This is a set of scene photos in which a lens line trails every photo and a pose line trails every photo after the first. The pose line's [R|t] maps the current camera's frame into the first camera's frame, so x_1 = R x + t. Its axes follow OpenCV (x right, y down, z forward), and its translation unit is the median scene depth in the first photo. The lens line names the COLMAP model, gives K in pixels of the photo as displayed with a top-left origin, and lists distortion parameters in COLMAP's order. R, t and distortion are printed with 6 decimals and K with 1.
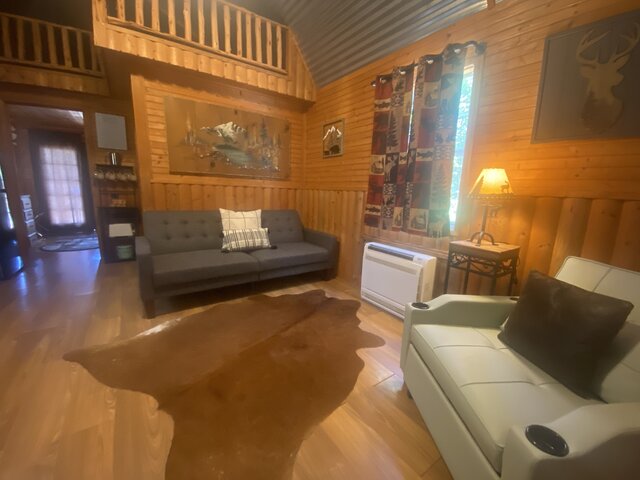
lens RADIAL K [[249.9, 0, 323.1], [0, 249.9, 239.1], [0, 0, 1]] dist [0.000476, -0.015835]
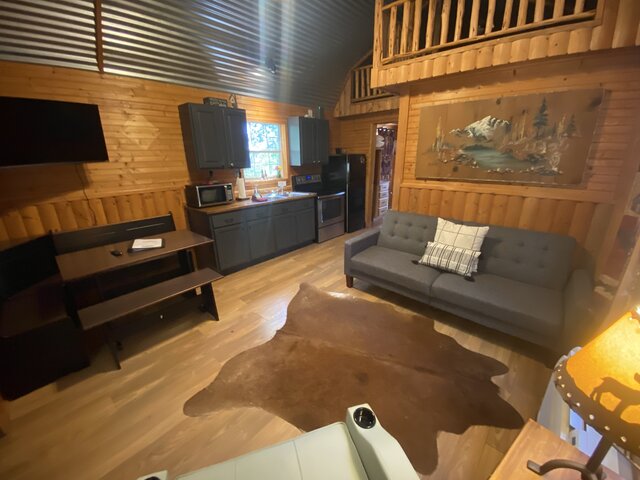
lens RADIAL K [[249.9, 0, 323.1], [0, 249.9, 239.1], [0, 0, 1]] dist [0.000476, -0.015835]
pose [[0.223768, 0.272189, -0.935864, 0.392568], [-0.168675, 0.956539, 0.237871, -0.189431], [0.959936, 0.104629, 0.259955, 0.314981]]
